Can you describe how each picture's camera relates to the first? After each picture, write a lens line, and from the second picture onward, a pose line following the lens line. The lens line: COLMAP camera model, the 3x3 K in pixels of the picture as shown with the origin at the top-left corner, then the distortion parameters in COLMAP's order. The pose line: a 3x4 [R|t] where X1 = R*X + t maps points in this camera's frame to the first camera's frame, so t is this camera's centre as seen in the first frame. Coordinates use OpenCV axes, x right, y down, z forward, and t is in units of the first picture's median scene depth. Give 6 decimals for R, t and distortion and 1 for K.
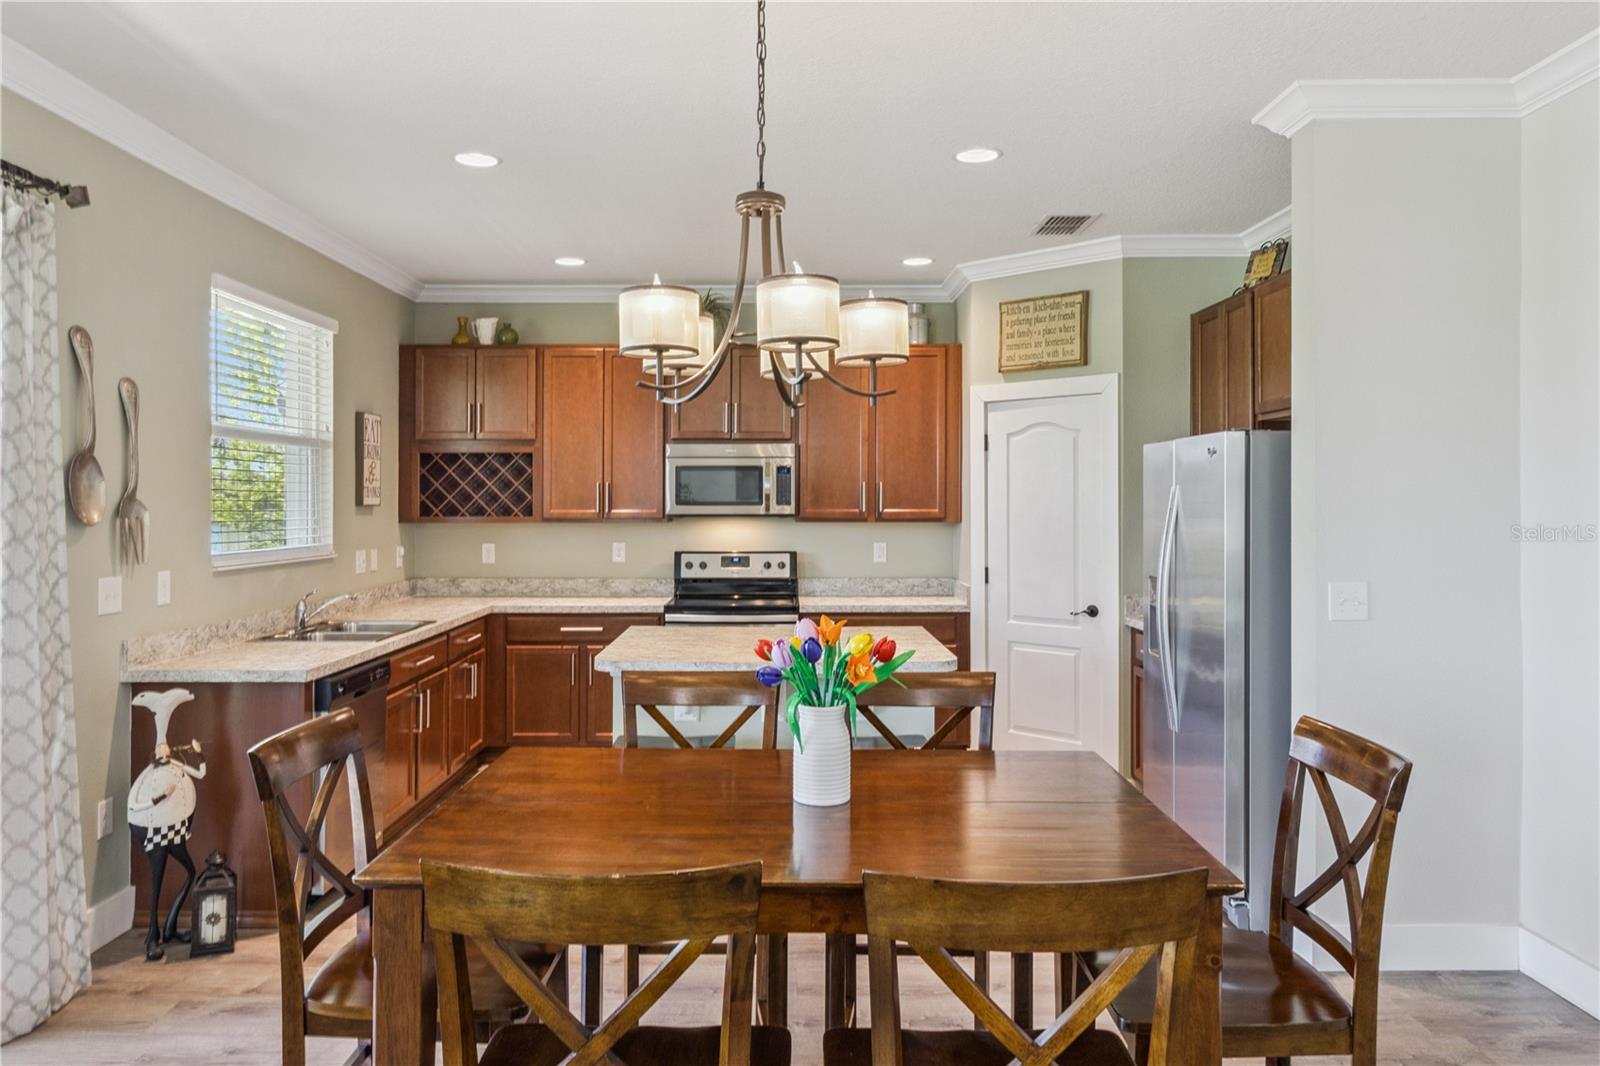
lens RADIAL K [[1102.4, 0, 788.3], [0, 1102.4, 494.3], [0, 0, 1]] dist [0.002884, -0.005253]
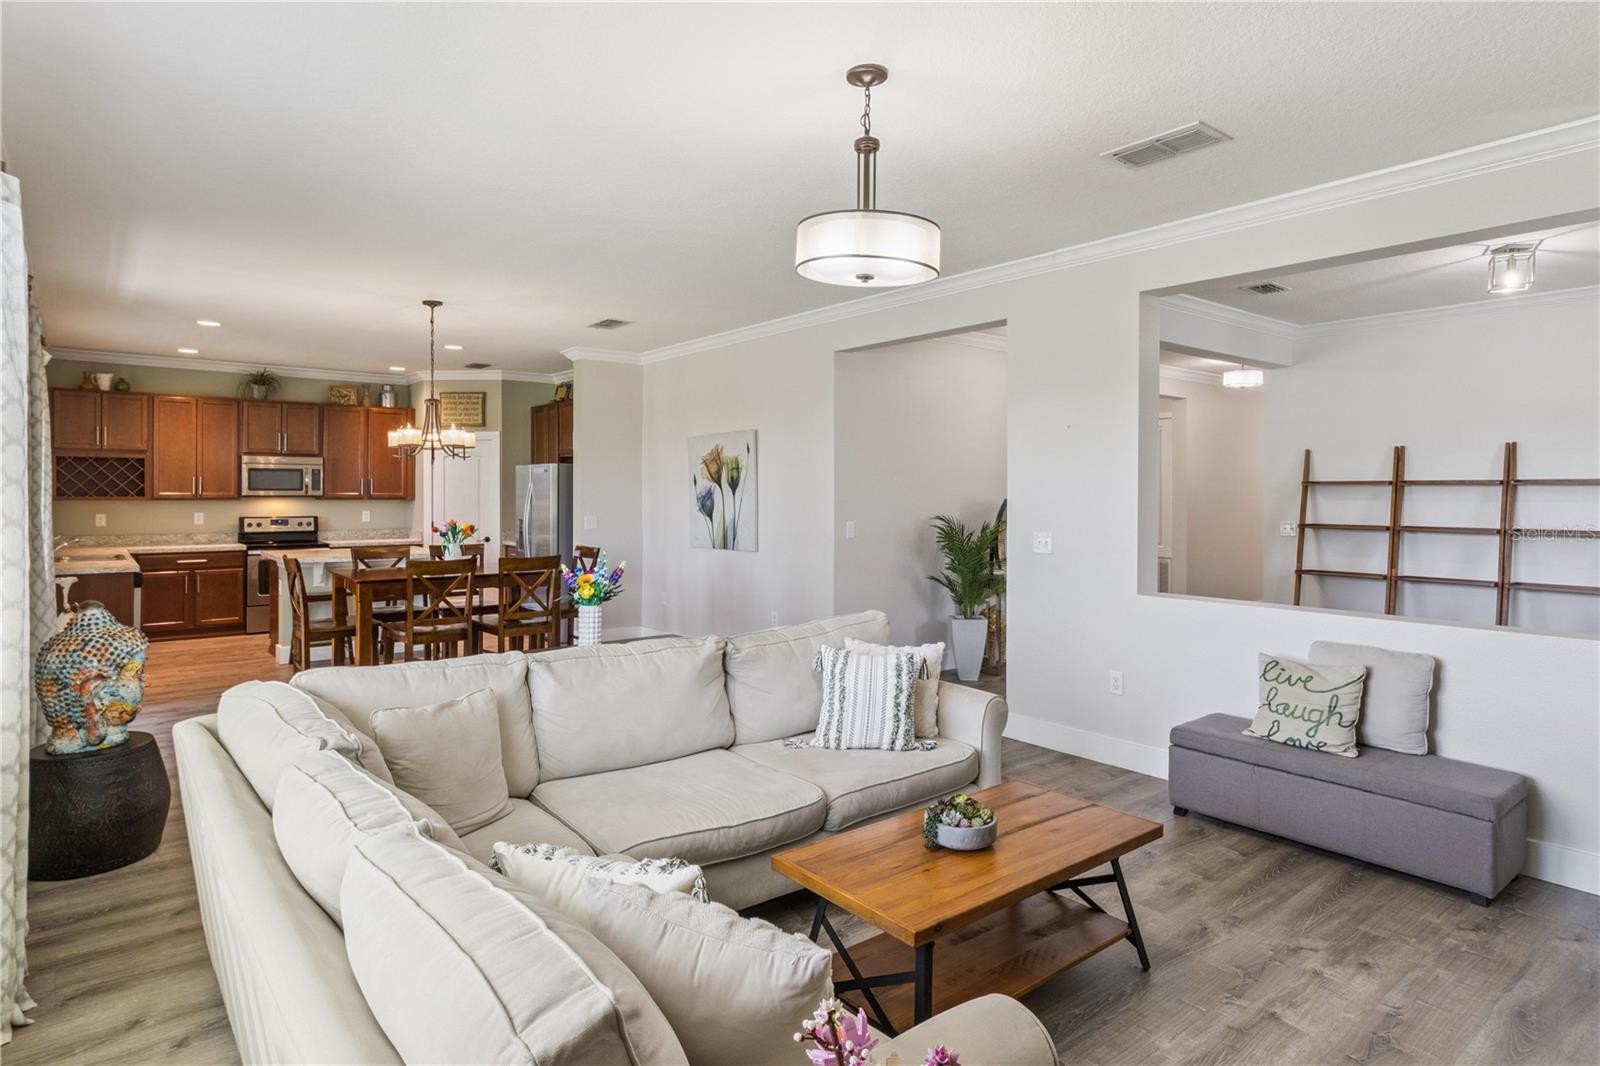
lens RADIAL K [[883.1, 0, 781.6], [0, 883.1, 499.6], [0, 0, 1]] dist [0.003701, 0.000600]
pose [[0.788134, -0.003159, 0.615496, -0.300944], [-0.006052, 0.999899, 0.012882, 0.001367], [-0.615474, -0.013878, 0.788035, -0.649507]]
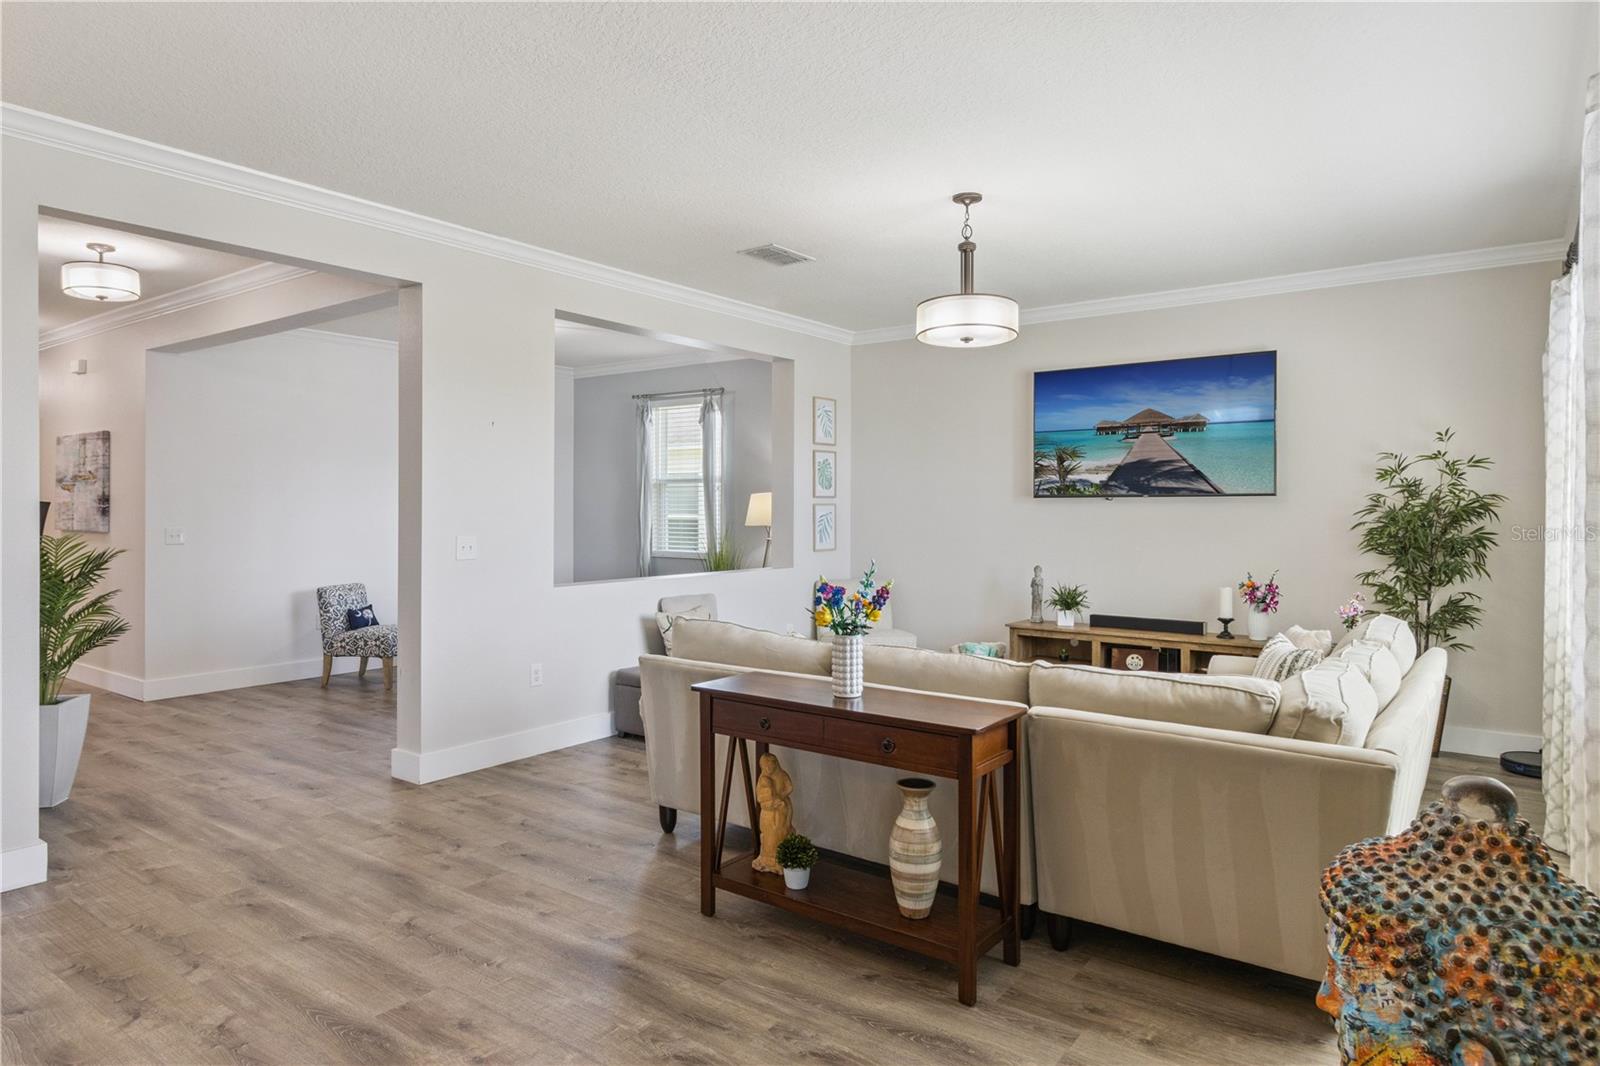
lens RADIAL K [[963.1, 0, 778.5], [0, 963.1, 514.7], [0, 0, 1]] dist [0.001888, 0.001008]
pose [[-0.795709, -0.005664, 0.605653, -0.303822], [-0.005138, 0.999983, 0.002602, 0.018764], [-0.605658, -0.001042, -0.795725, 0.290225]]
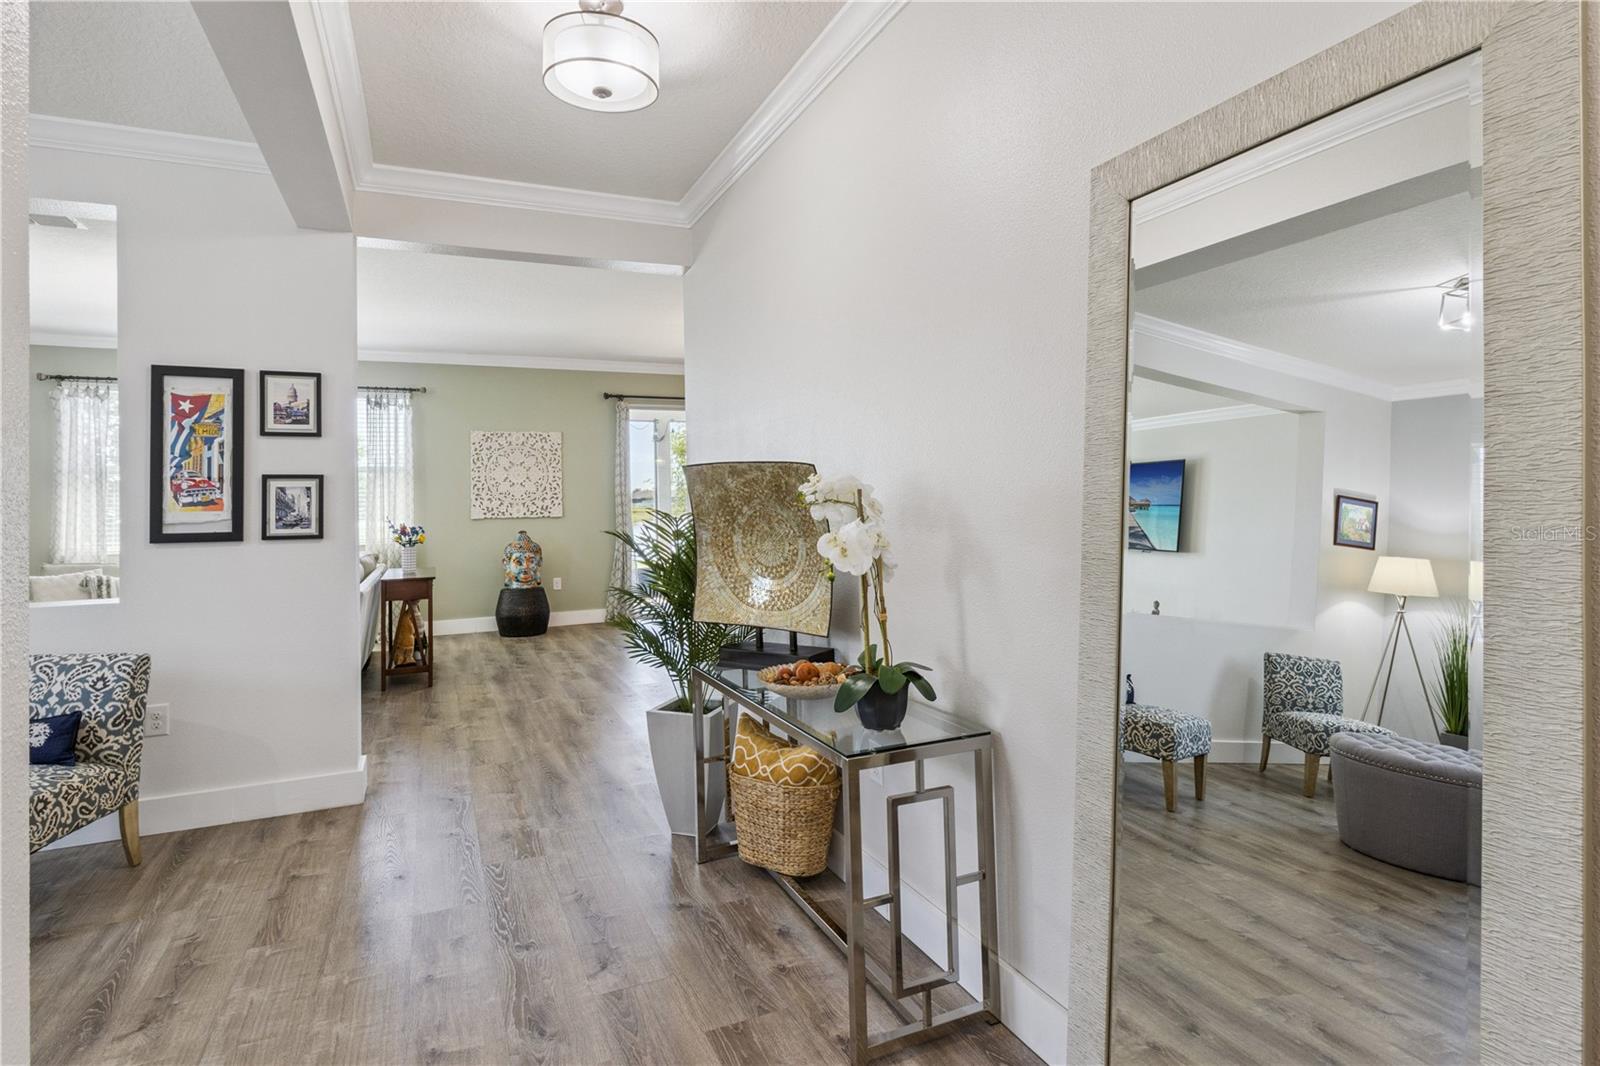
lens RADIAL K [[817.4, 0, 786.9], [0, 817.4, 479.1], [0, 0, 1]] dist [0.001500, 0.000326]
pose [[0.397447, -0.030531, -0.917117, 1.021690], [0.025162, 0.999433, -0.022367, 0.032093], [0.917280, -0.014186, 0.397990, -0.085528]]
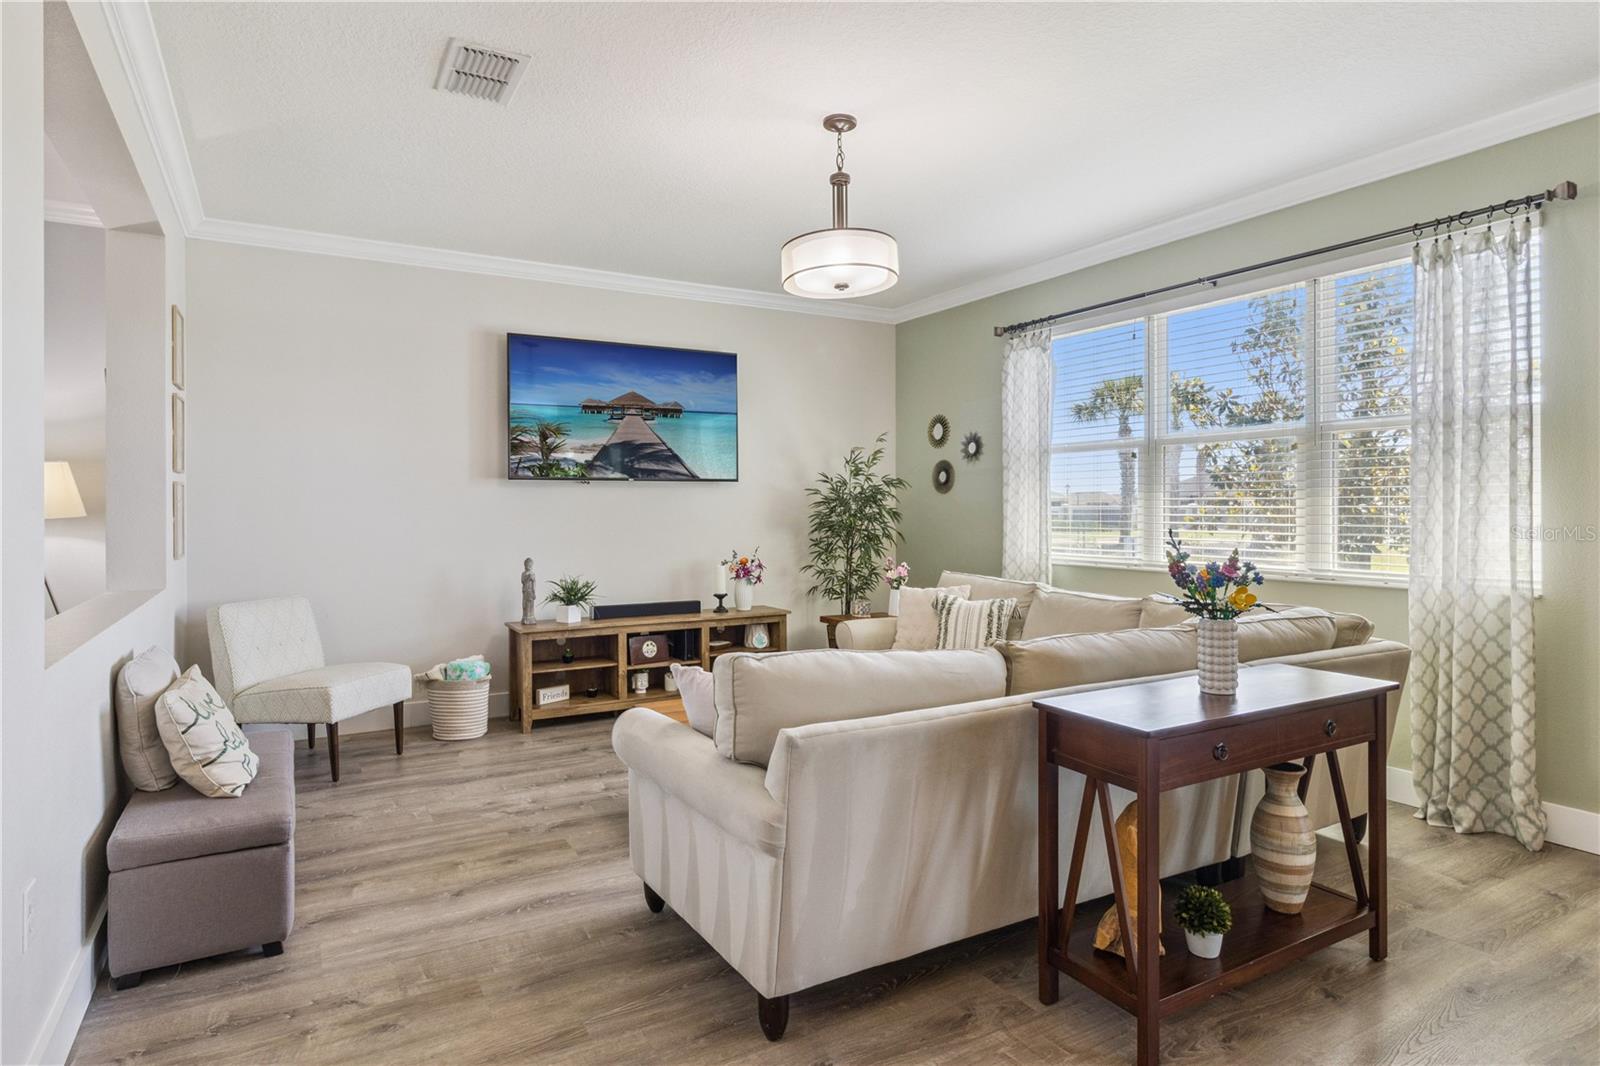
lens RADIAL K [[870.3, 0, 781.0], [0, 870.3, 505.7], [0, 0, 1]] dist [0.001440, 0.000142]
pose [[-0.871829, 0.001871, -0.489807, 0.293485], [0.006124, 0.999956, -0.007080, 0.033493], [0.489772, -0.009173, -0.871802, 0.114172]]
